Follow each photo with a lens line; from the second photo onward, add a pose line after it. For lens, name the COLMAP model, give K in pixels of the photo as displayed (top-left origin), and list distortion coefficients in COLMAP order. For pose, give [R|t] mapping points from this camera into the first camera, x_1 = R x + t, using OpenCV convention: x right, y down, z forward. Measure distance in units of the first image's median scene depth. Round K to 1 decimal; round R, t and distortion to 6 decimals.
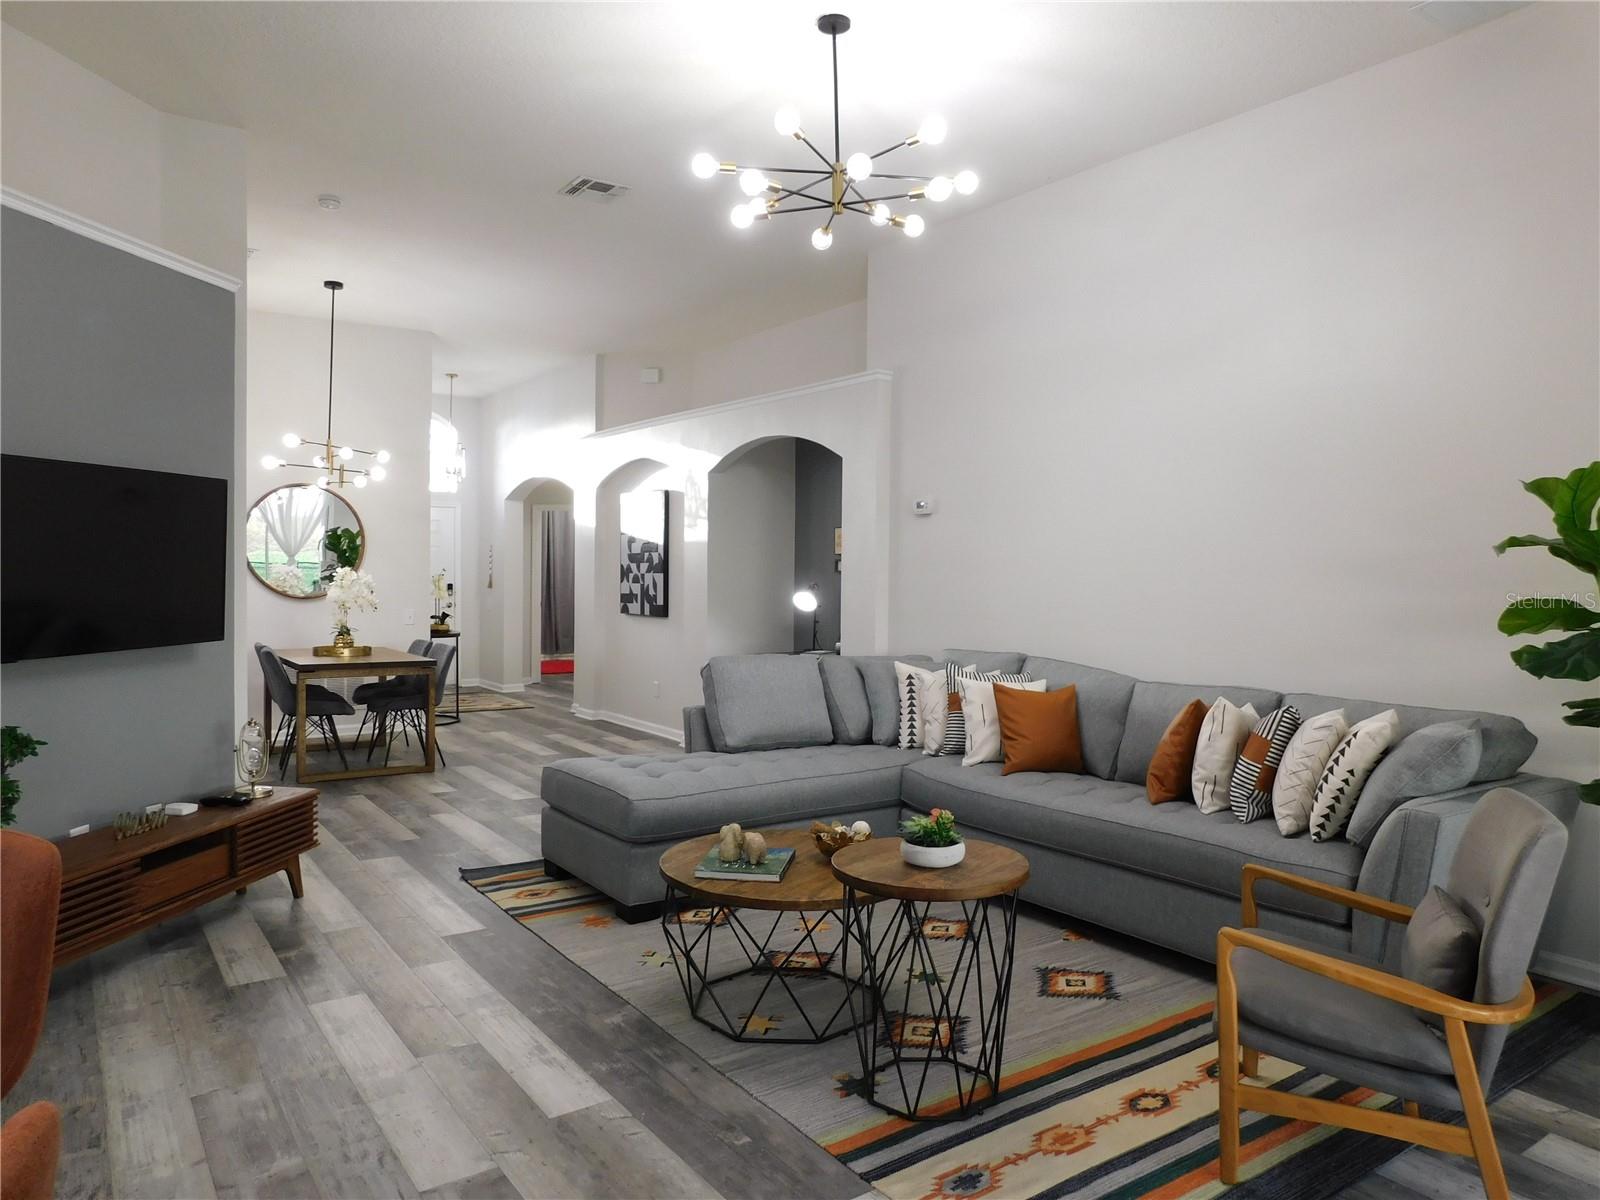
lens RADIAL K [[1065.4, 0, 800.0], [0, 1065.4, 600.0], [0, 0, 1]] dist [-0.052729, 0.043163]
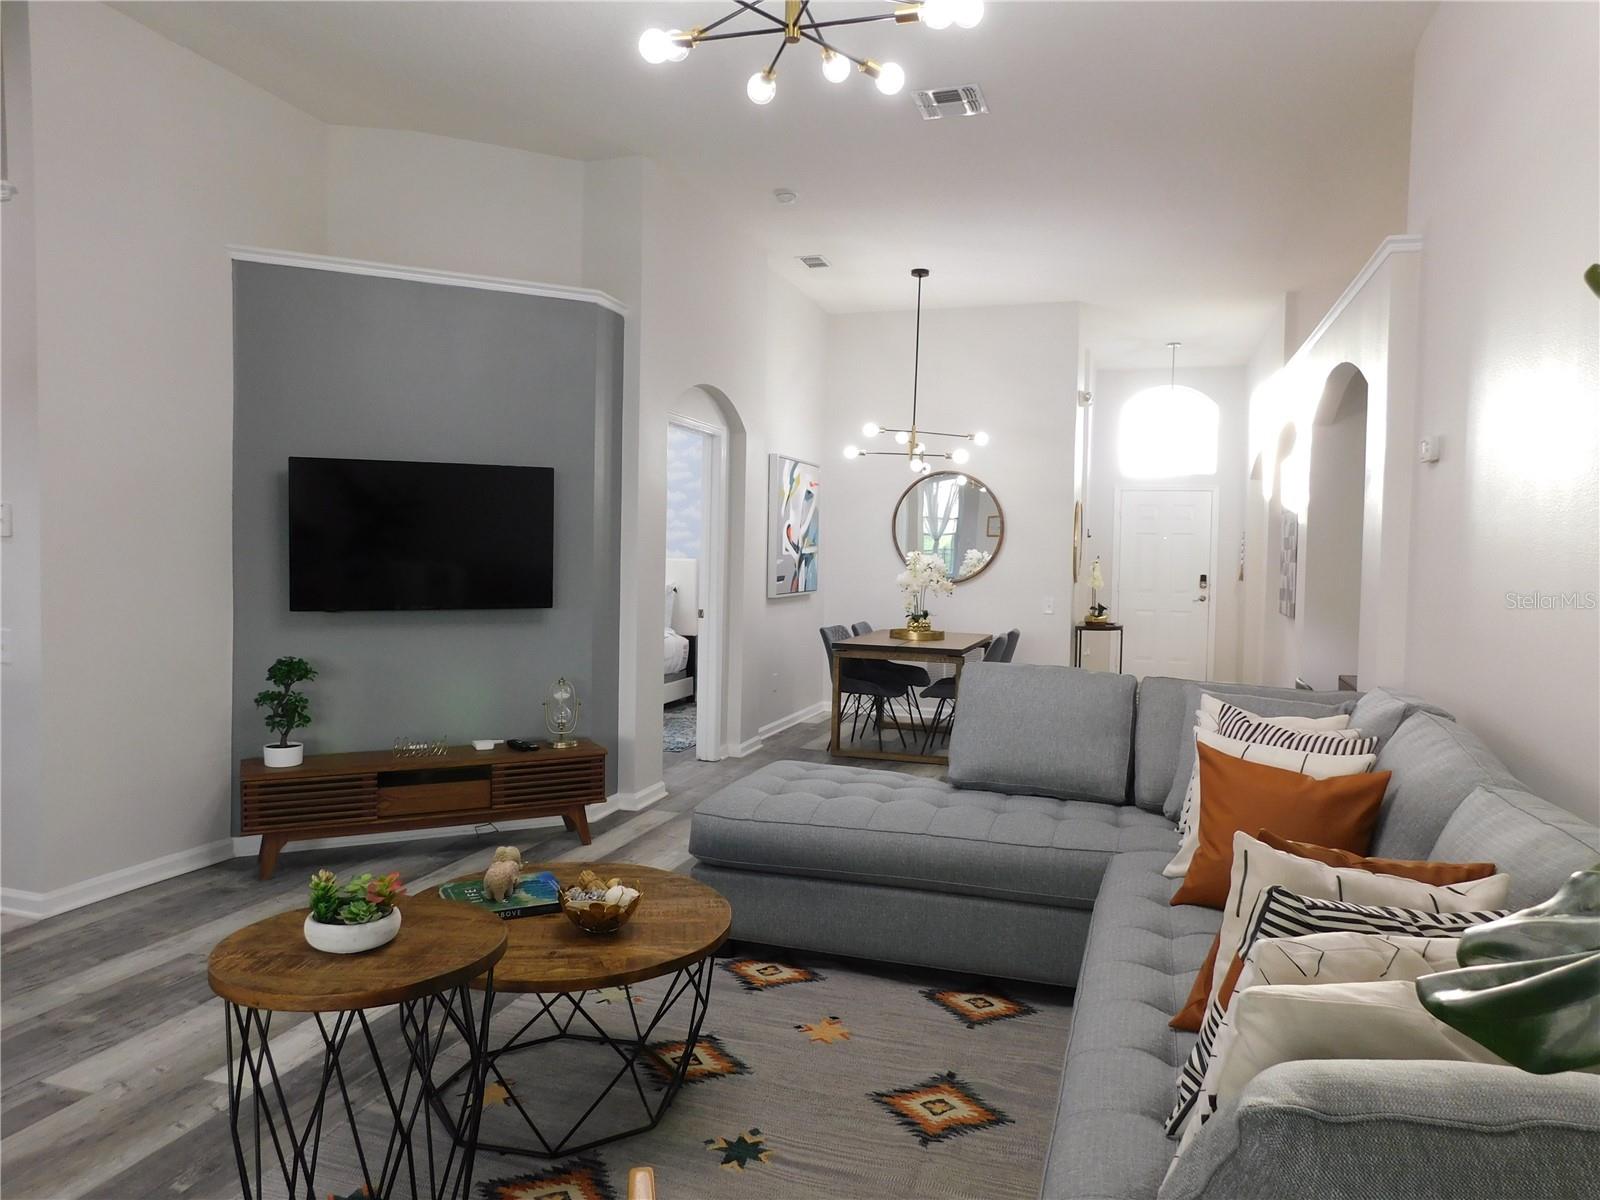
lens RADIAL K [[1065.4, 0, 800.0], [0, 1065.4, 600.0], [0, 0, 1]] dist [-0.052729, 0.043163]
pose [[0.612321, 0.037905, -0.789700, 0.306055], [-0.034308, 0.999183, 0.021358, -0.002546], [0.789865, 0.014015, 0.613121, 0.290569]]
